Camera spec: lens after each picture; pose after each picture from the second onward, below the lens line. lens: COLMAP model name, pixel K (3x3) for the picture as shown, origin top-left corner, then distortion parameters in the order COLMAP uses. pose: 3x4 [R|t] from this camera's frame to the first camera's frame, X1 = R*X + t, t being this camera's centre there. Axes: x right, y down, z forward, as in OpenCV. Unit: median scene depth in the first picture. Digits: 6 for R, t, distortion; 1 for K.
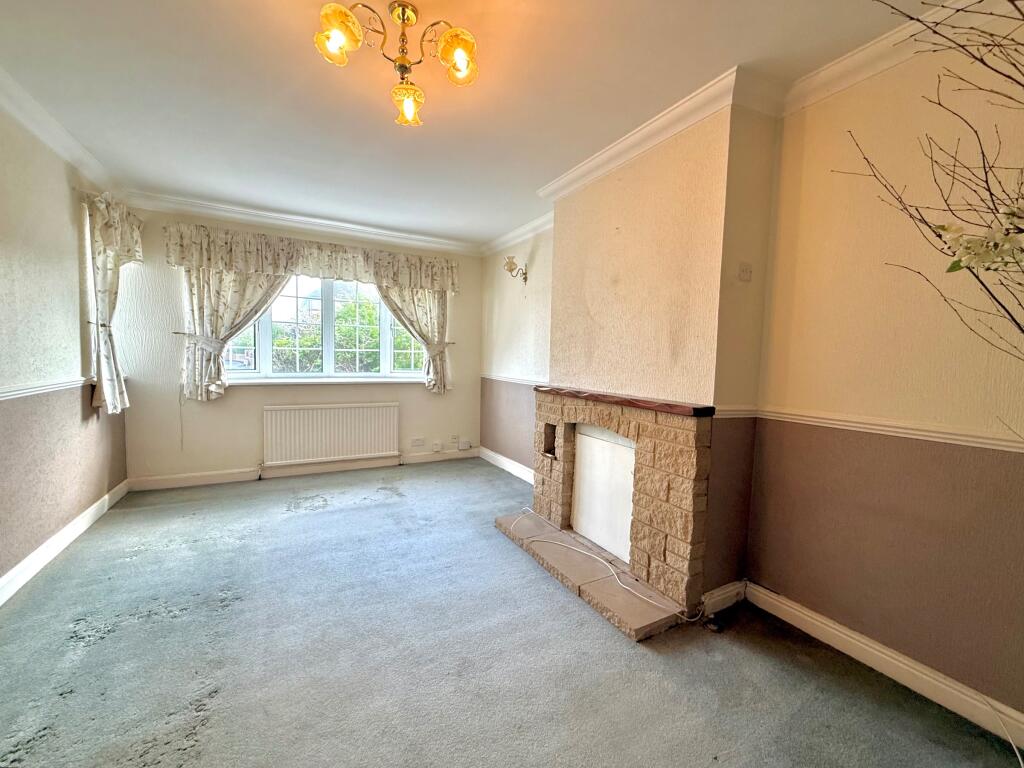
lens RADIAL K [[419.4, 0, 512.0], [0, 419.4, 384.0], [0, 0, 1]] dist [-0.000550, -0.000017]
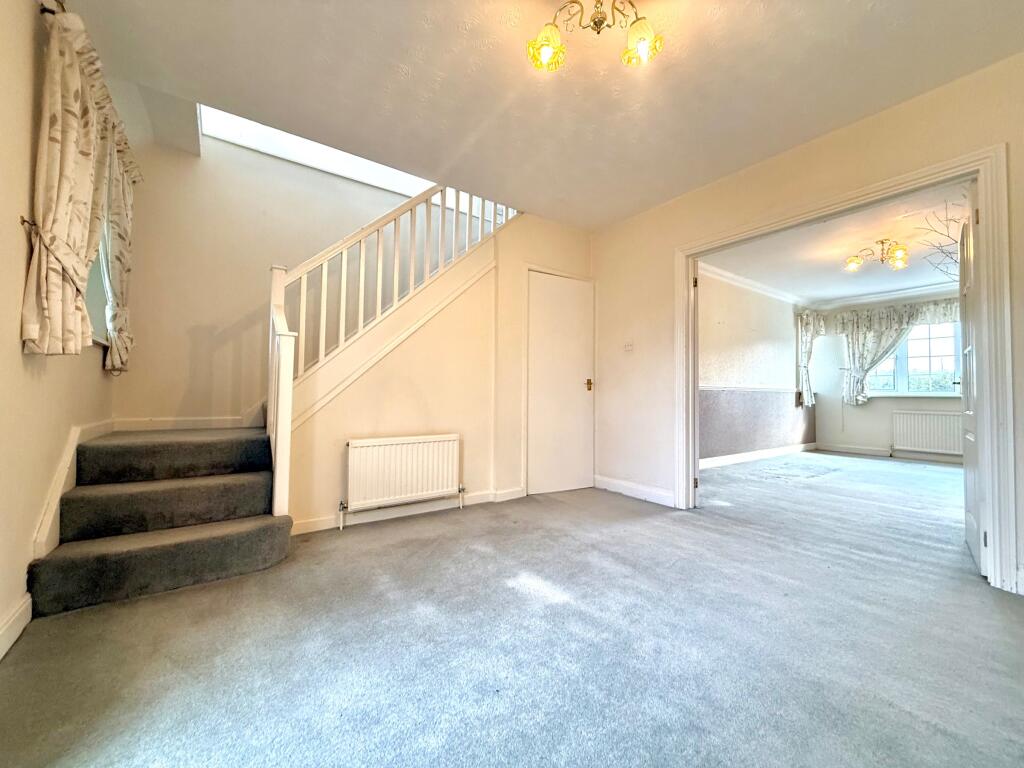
lens RADIAL K [[419.4, 0, 512.0], [0, 419.4, 384.0], [0, 0, 1]] dist [-0.000550, -0.000017]
pose [[0.138056, -0.053287, -0.988990, 0.864403], [-0.075216, 0.995104, -0.064116, 0.179836], [0.987564, 0.083239, 0.133372, -0.714012]]
